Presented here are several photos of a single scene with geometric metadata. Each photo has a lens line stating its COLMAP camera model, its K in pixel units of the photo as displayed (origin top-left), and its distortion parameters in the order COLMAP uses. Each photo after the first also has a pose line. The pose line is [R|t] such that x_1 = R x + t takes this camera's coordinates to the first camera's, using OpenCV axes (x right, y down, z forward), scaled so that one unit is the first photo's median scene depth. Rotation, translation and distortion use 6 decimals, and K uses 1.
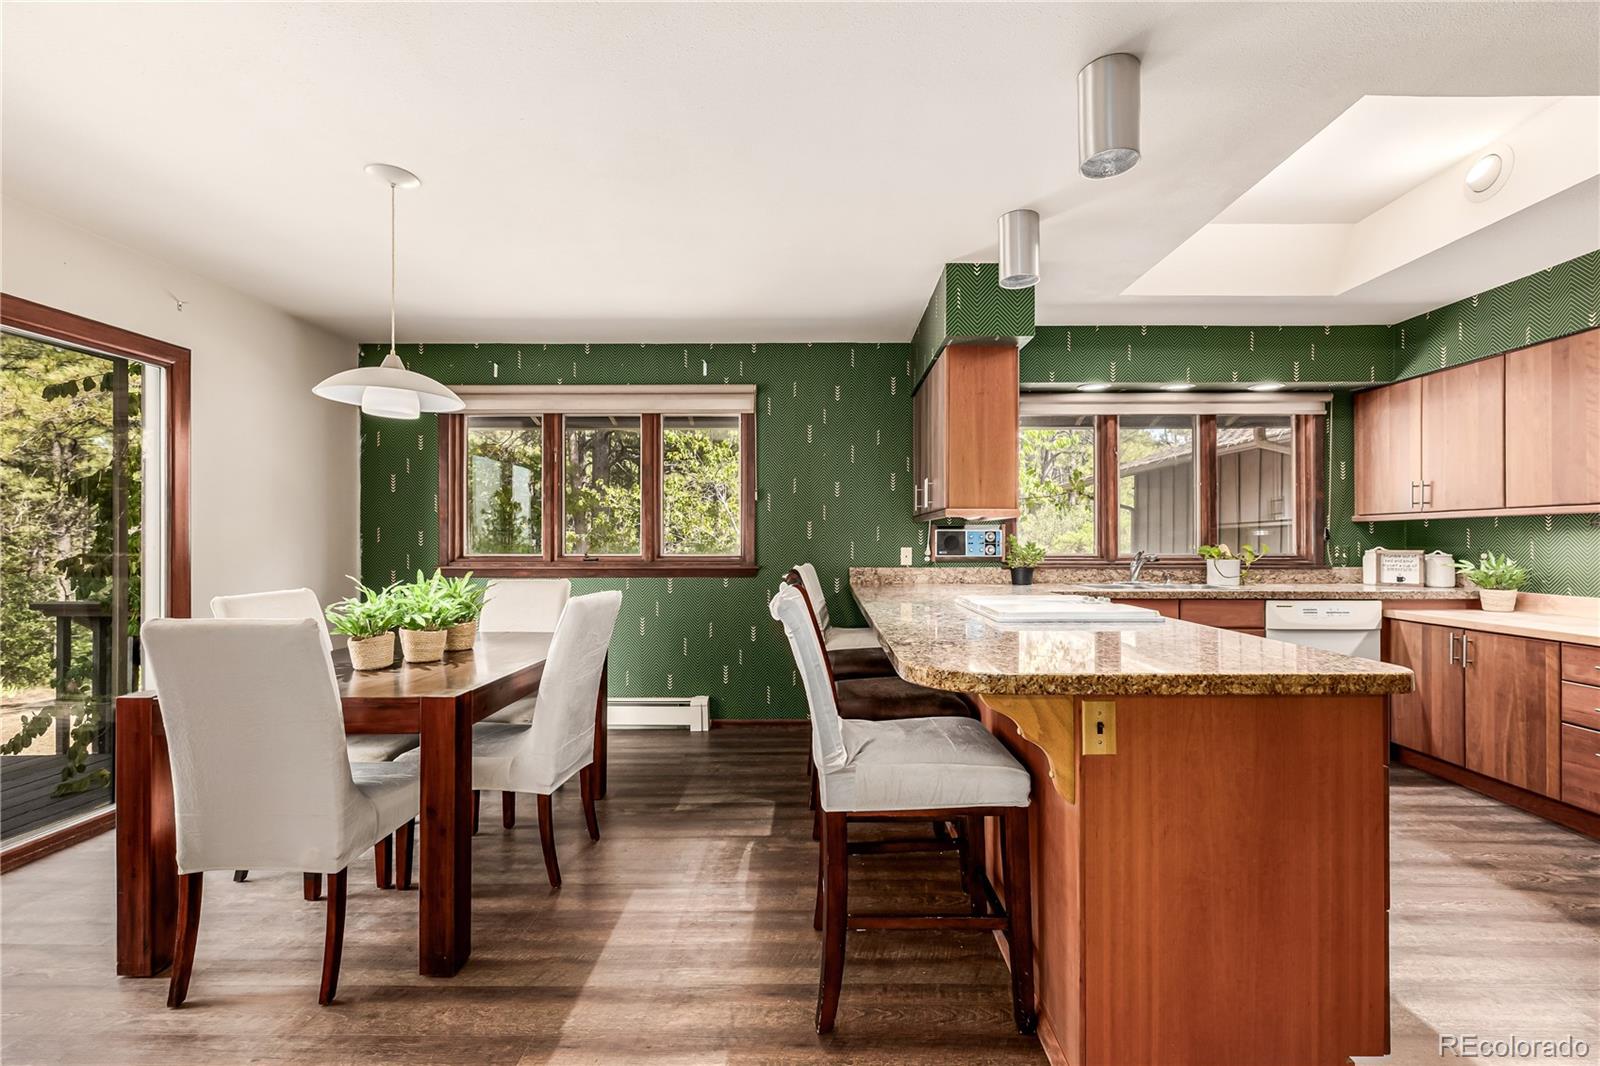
lens RADIAL K [[684.3, 0, 803.6], [0, 684.3, 544.9], [0, 0, 1]] dist [-0.006861, -0.000462]
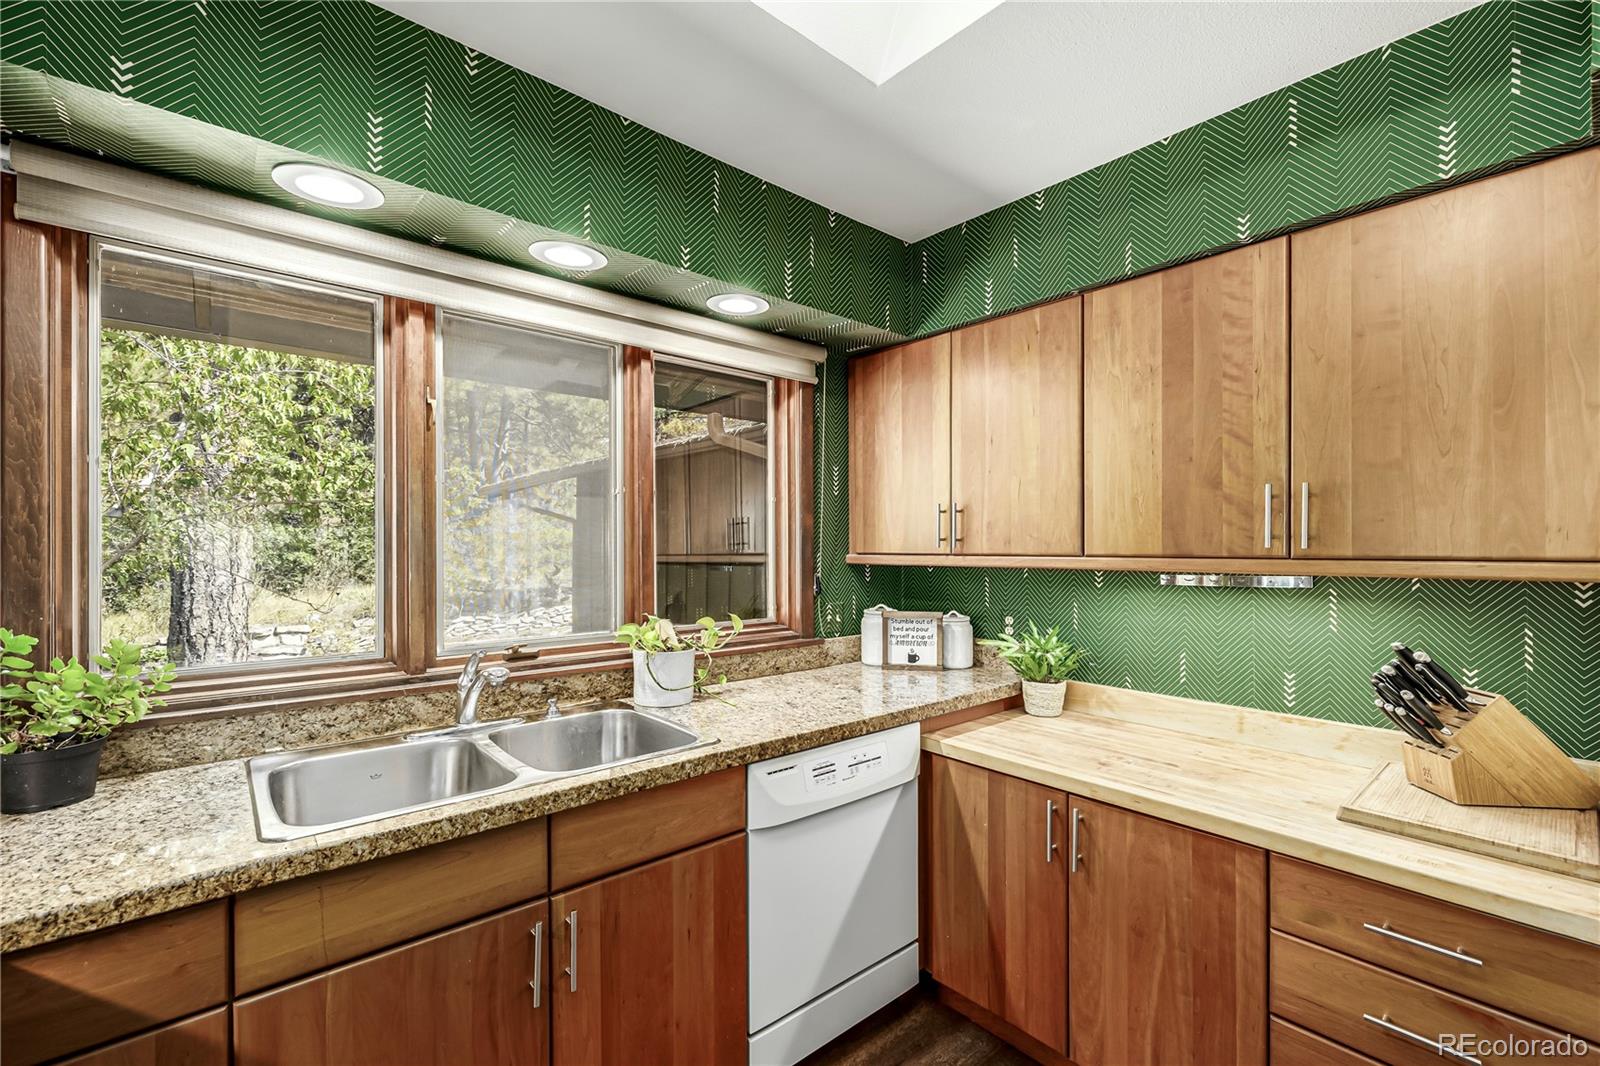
lens RADIAL K [[684.3, 0, 803.6], [0, 684.3, 544.9], [0, 0, 1]] dist [-0.006861, -0.000462]
pose [[0.740070, 0.003441, 0.672521, 0.415331], [0.001840, 0.999973, -0.007141, -0.054686], [-0.672528, 0.006522, 0.740043, 0.659310]]
